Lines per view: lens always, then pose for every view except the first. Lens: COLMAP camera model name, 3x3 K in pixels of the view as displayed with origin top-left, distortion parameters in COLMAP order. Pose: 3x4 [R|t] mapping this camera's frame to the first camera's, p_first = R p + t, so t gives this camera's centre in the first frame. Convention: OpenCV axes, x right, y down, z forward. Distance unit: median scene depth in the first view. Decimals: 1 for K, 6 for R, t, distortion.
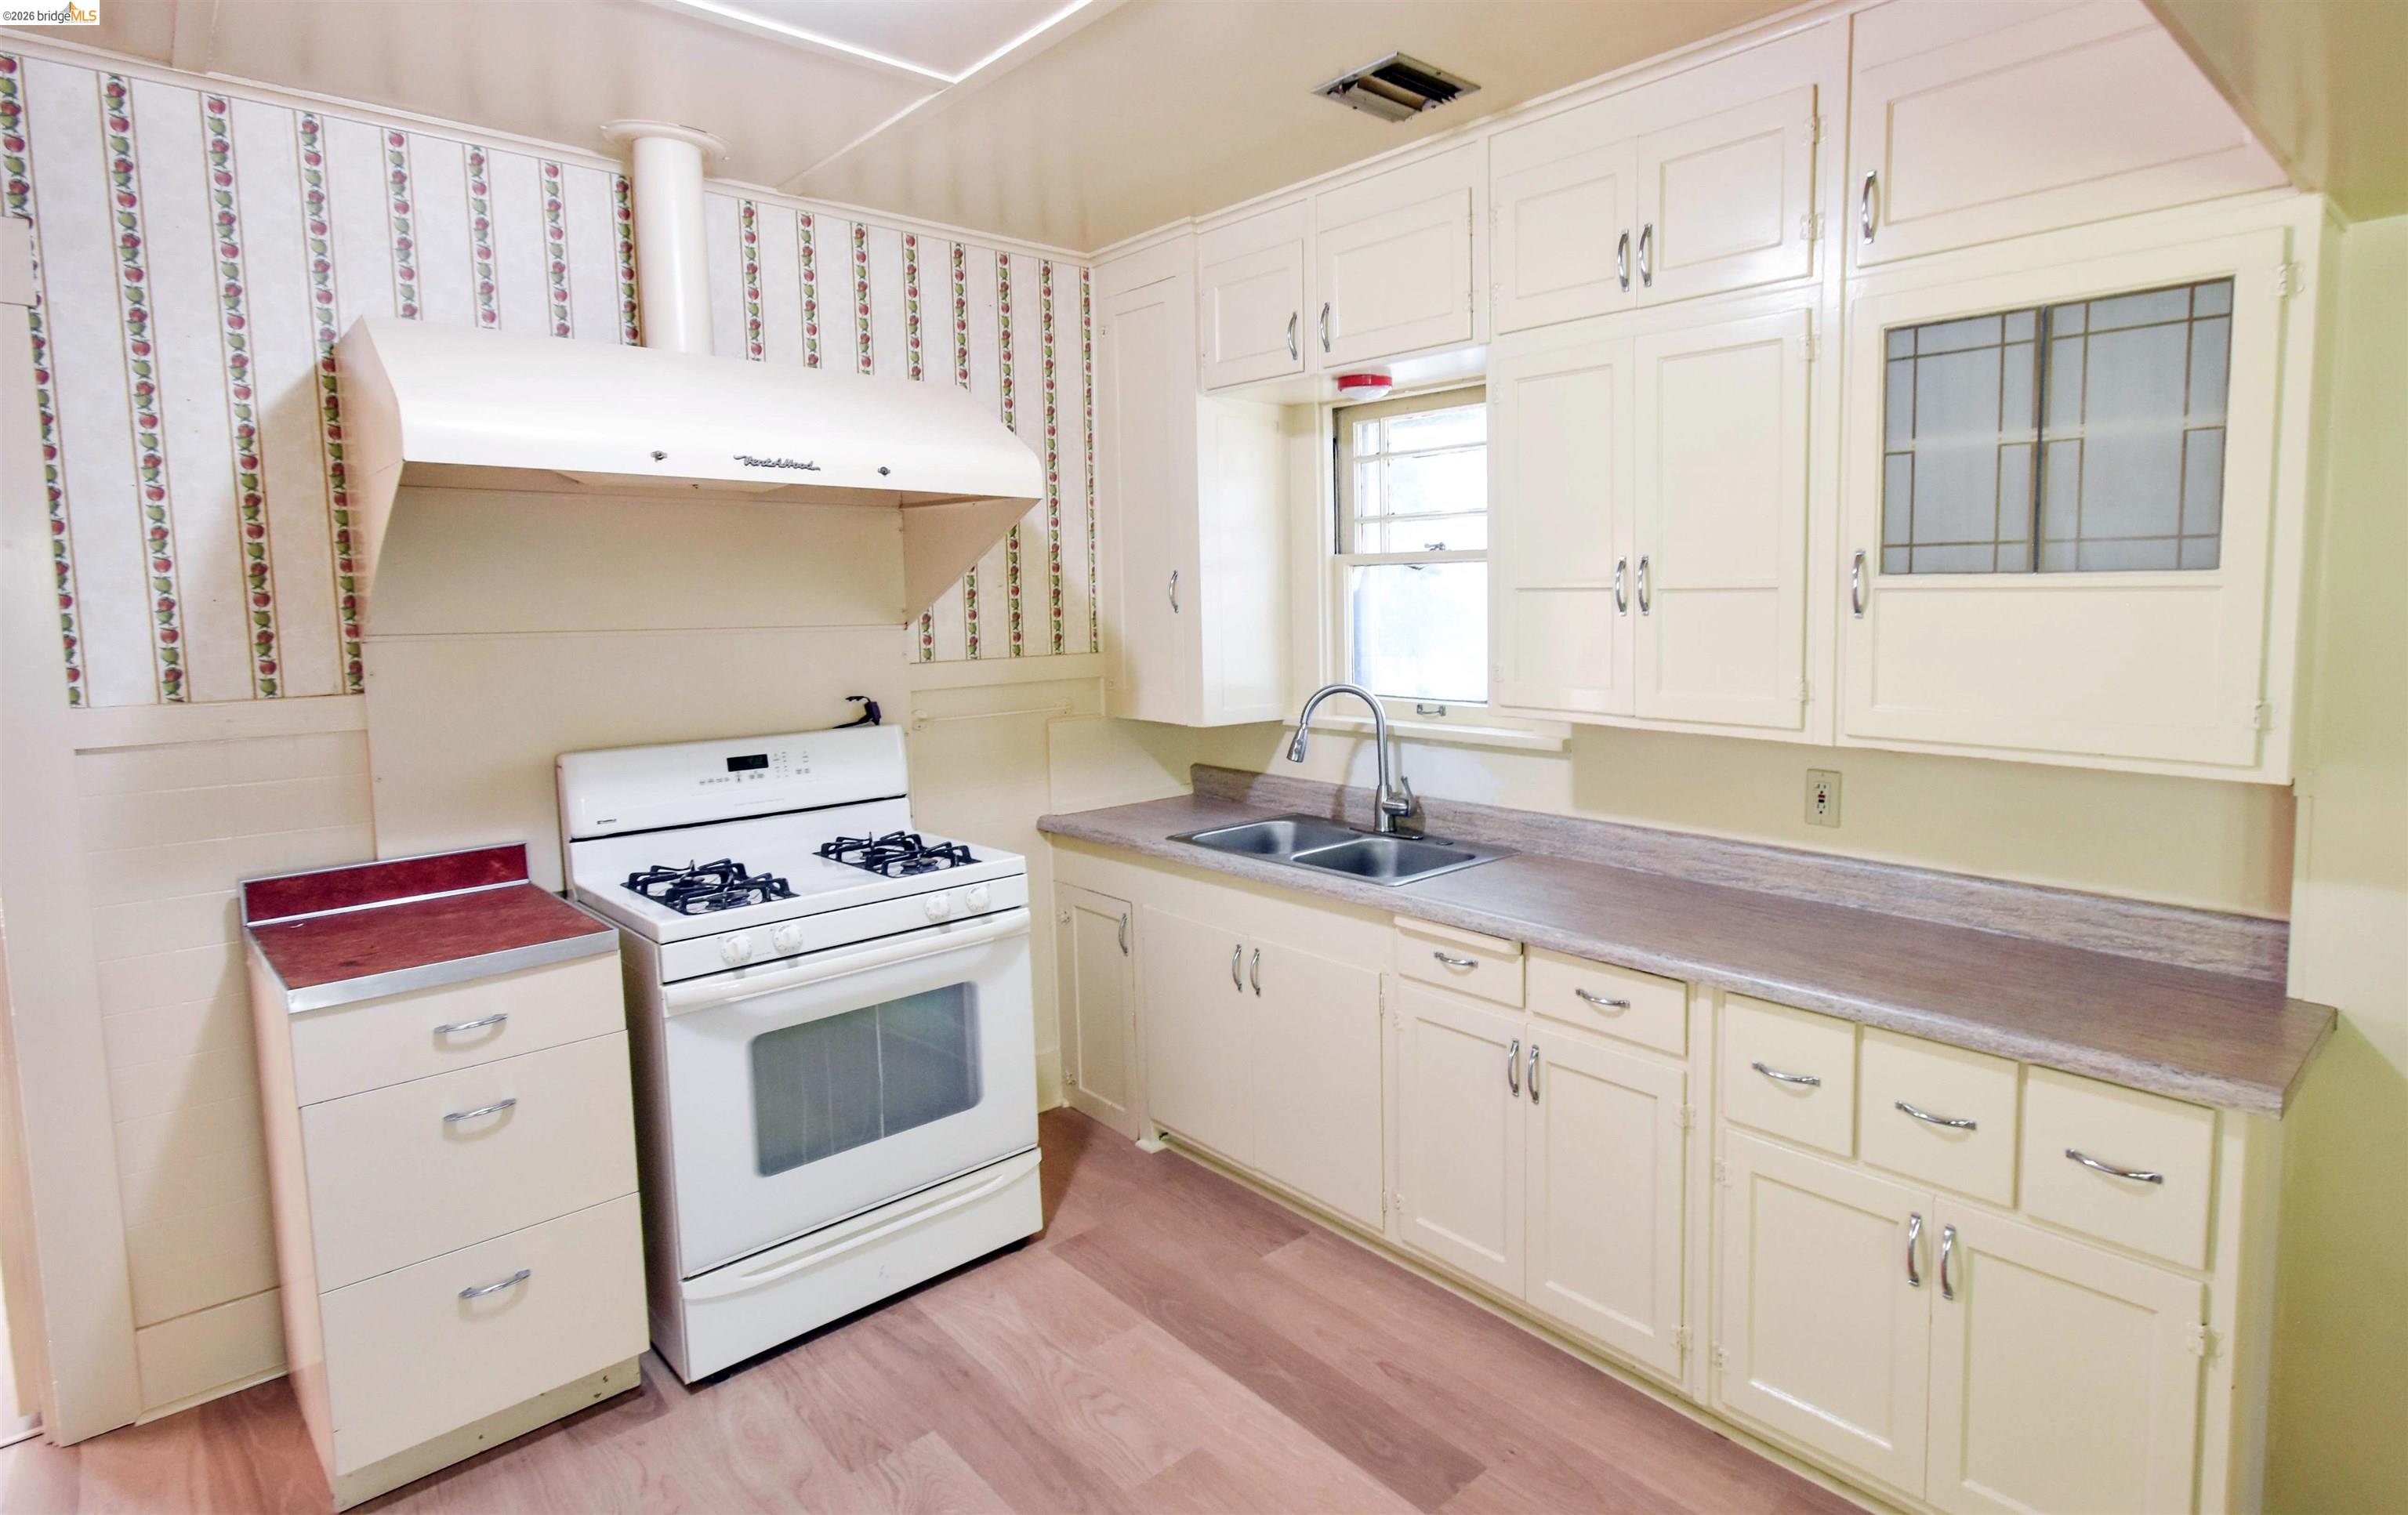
lens RADIAL K [[1243.0, 0, 1376.1], [0, 1243.0, 699.7], [0, 0, 1]] dist [0.000238, 0.001432]
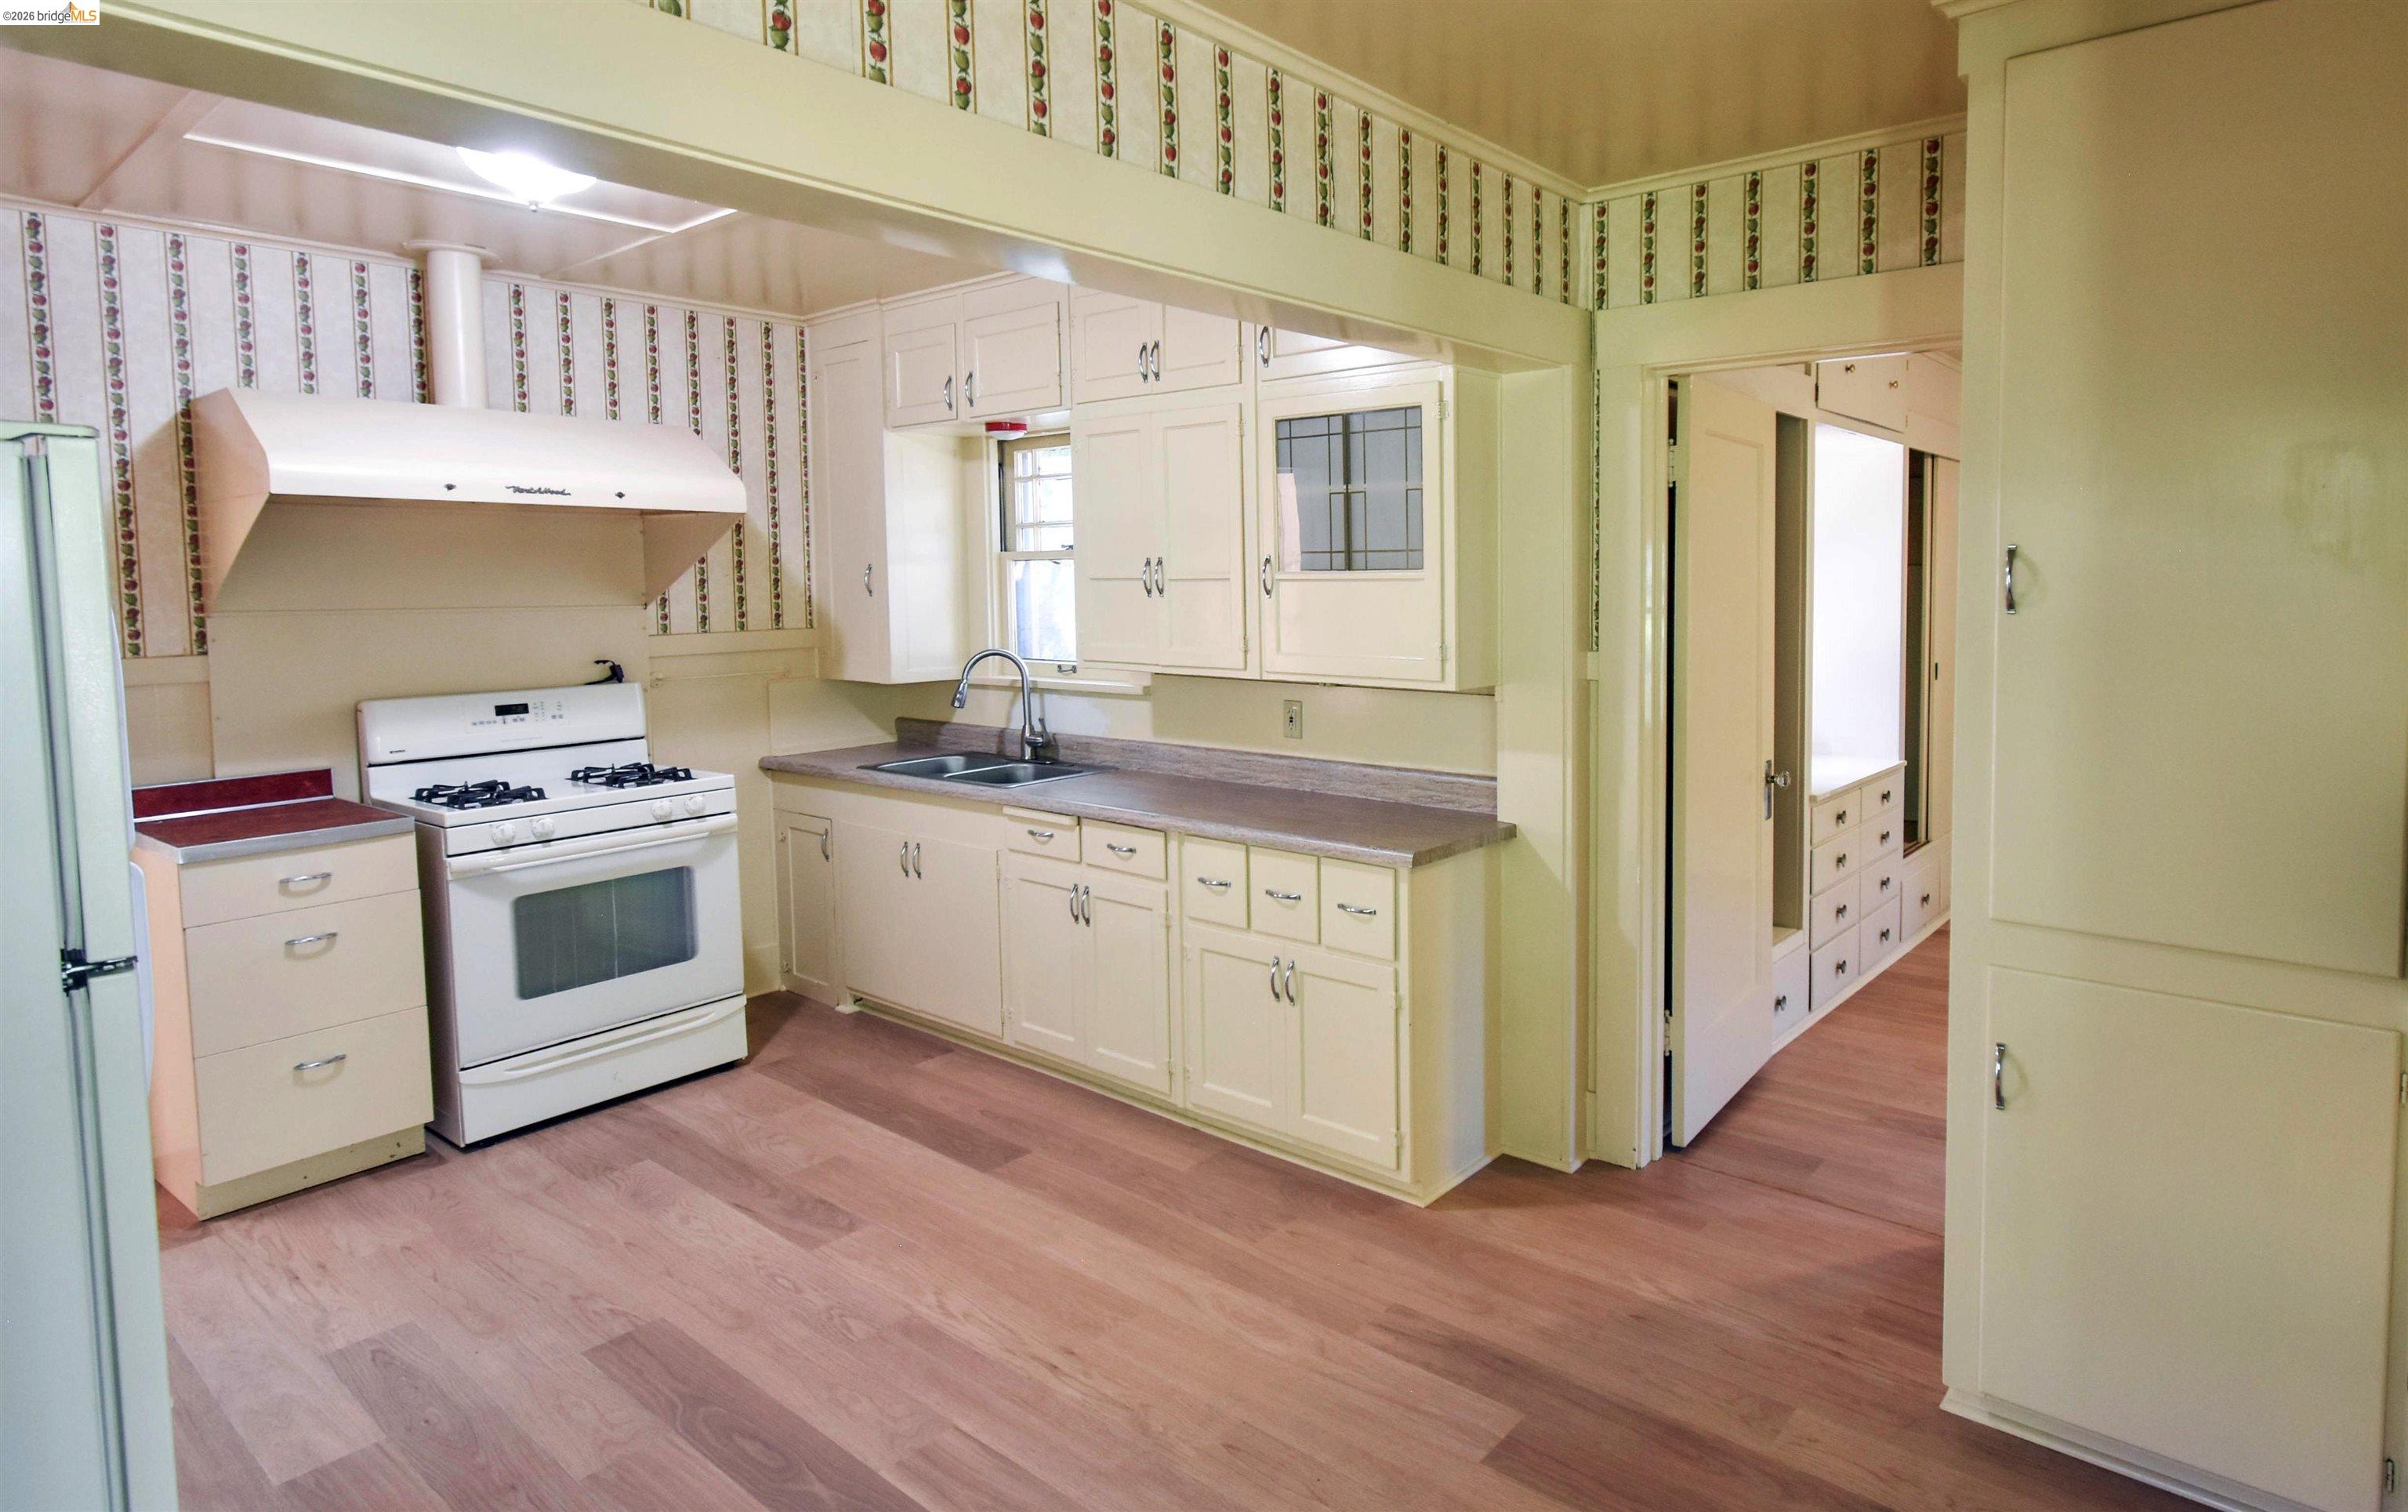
lens RADIAL K [[1299.9, 0, 1397.4], [0, 1299.9, 653.7], [0, 0, 1]] dist [0.002695, -0.001492]
pose [[0.991052, -0.005963, 0.133346, 0.268456], [0.009832, 0.999549, -0.028380, 0.044979], [-0.133116, 0.029437, 0.990663, -0.549810]]
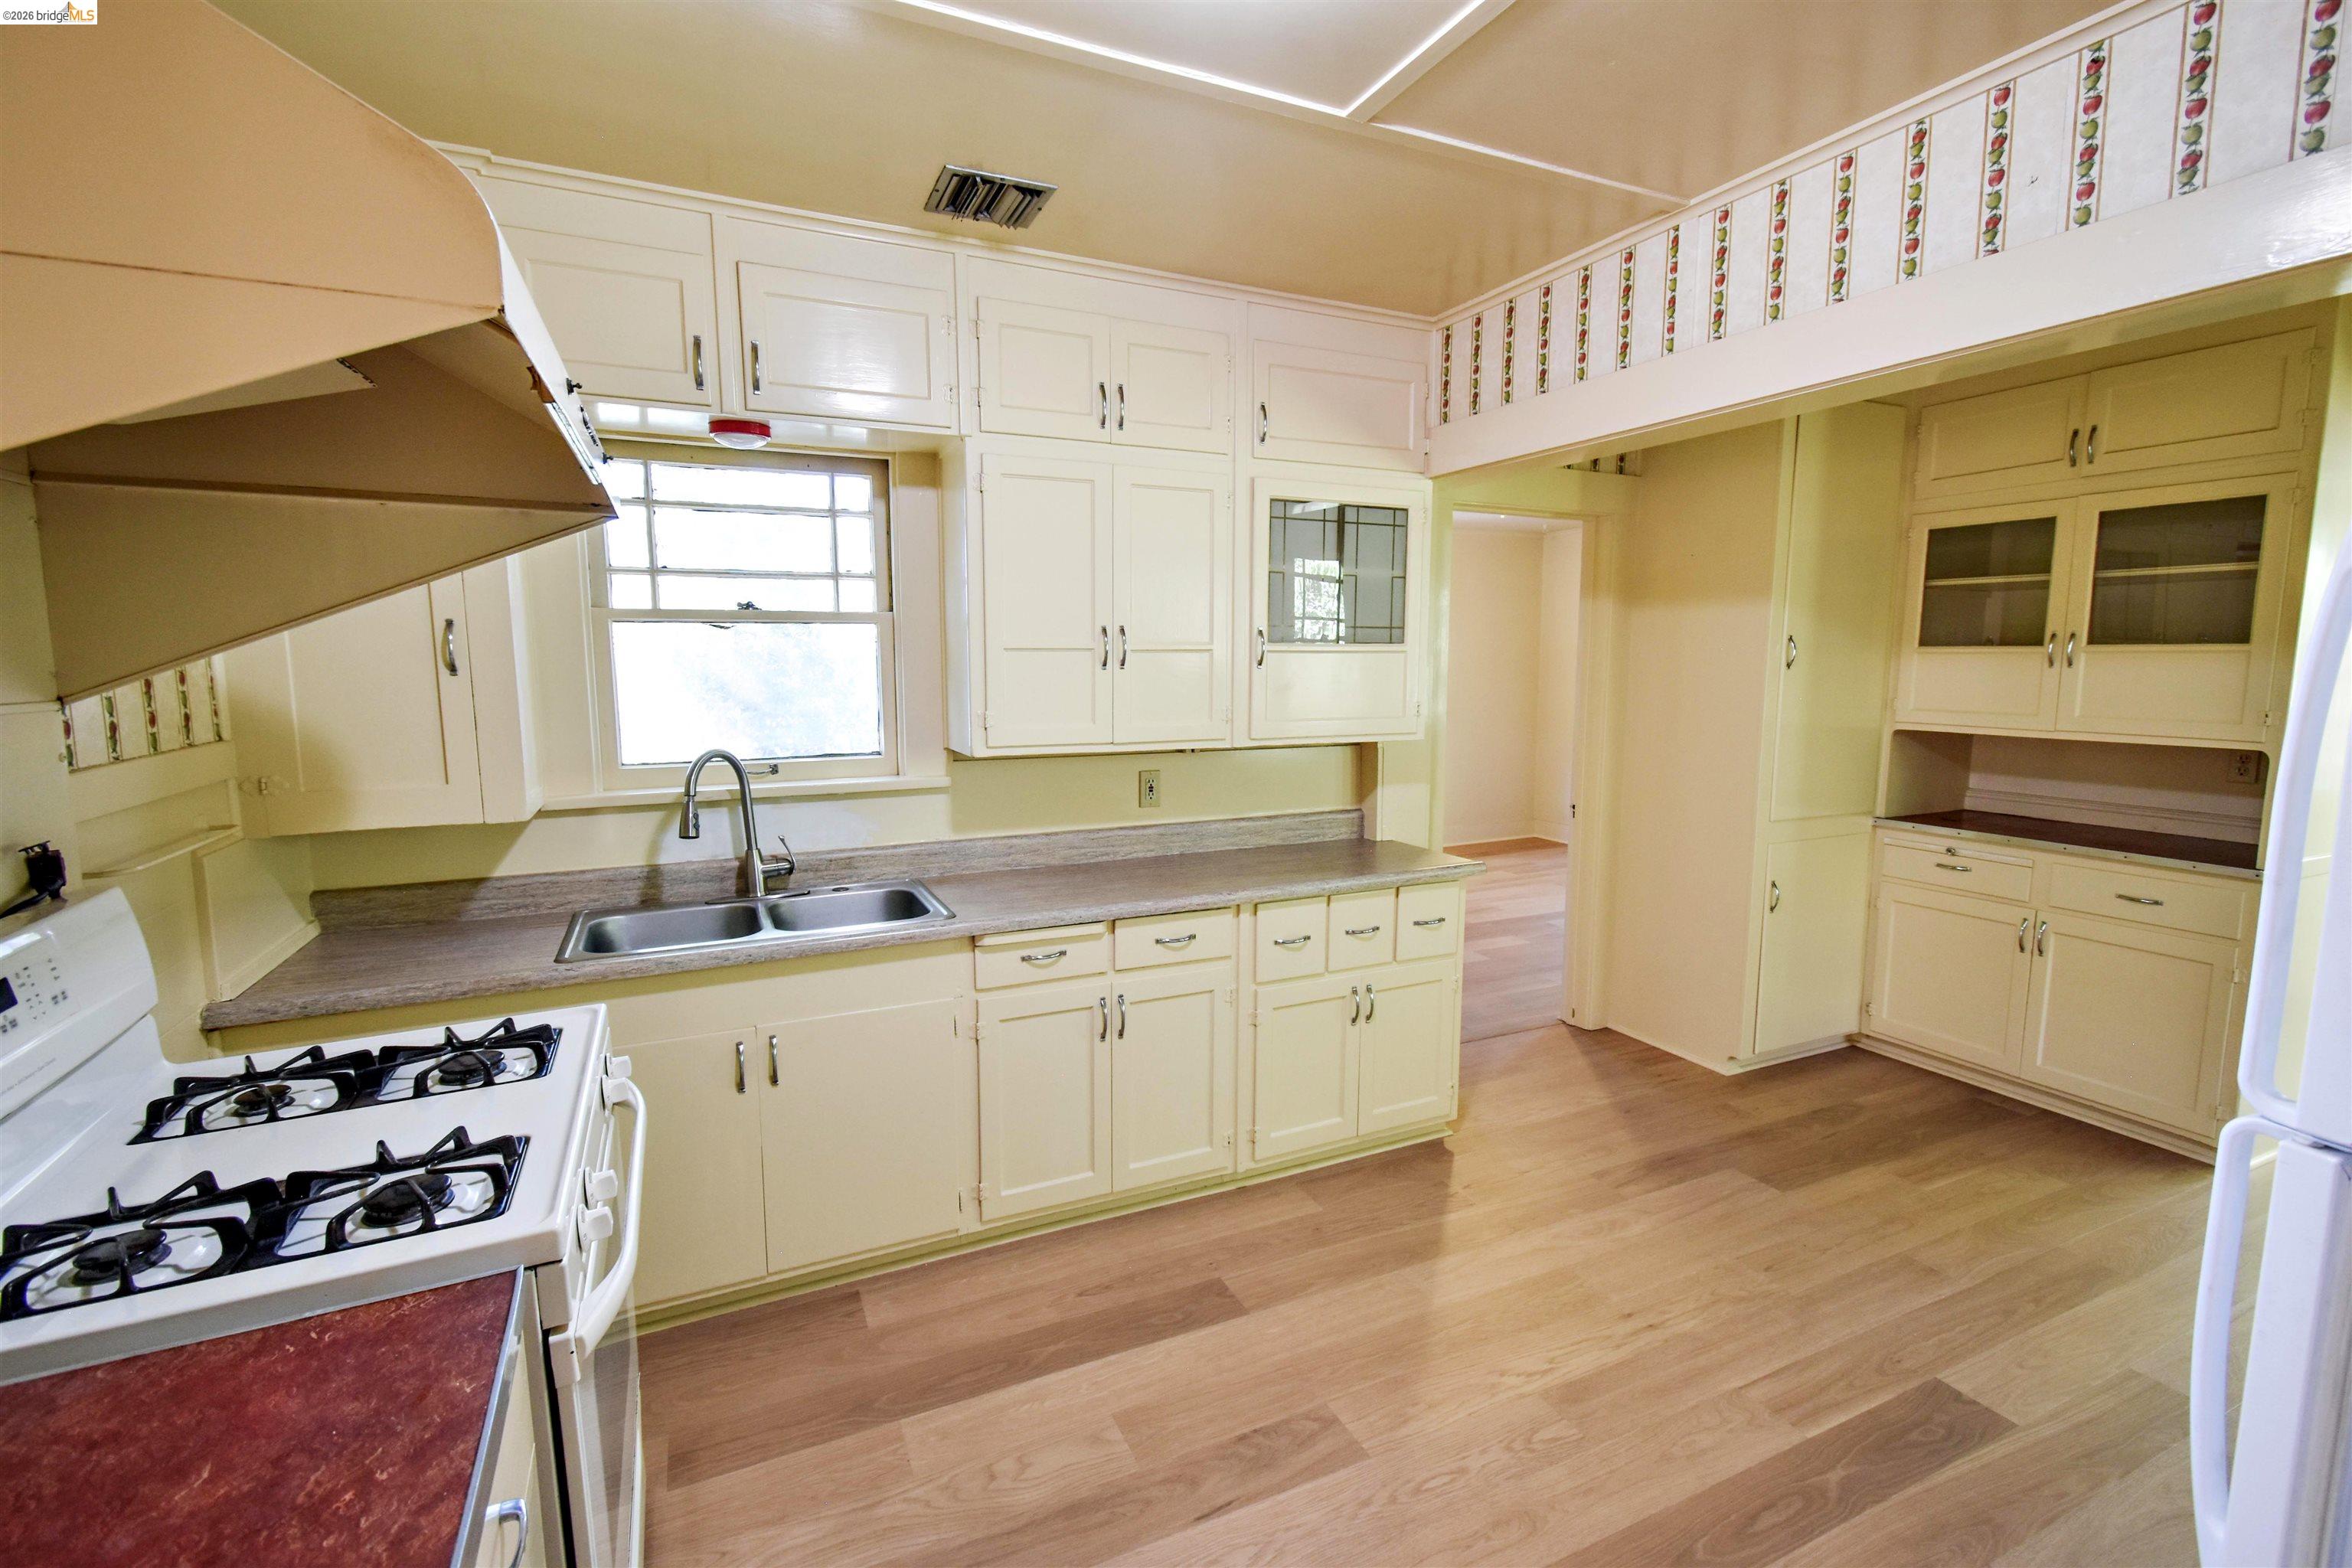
lens RADIAL K [[1031.0, 0, 1180.9], [0, 1031.0, 780.7], [0, 0, 1]] dist [0.000946, 0.000192]
pose [[0.350209, -0.104897, 0.930779, -0.784787], [0.079893, 0.993433, 0.081898, -0.030729], [-0.933258, 0.045681, 0.356290, 0.497596]]
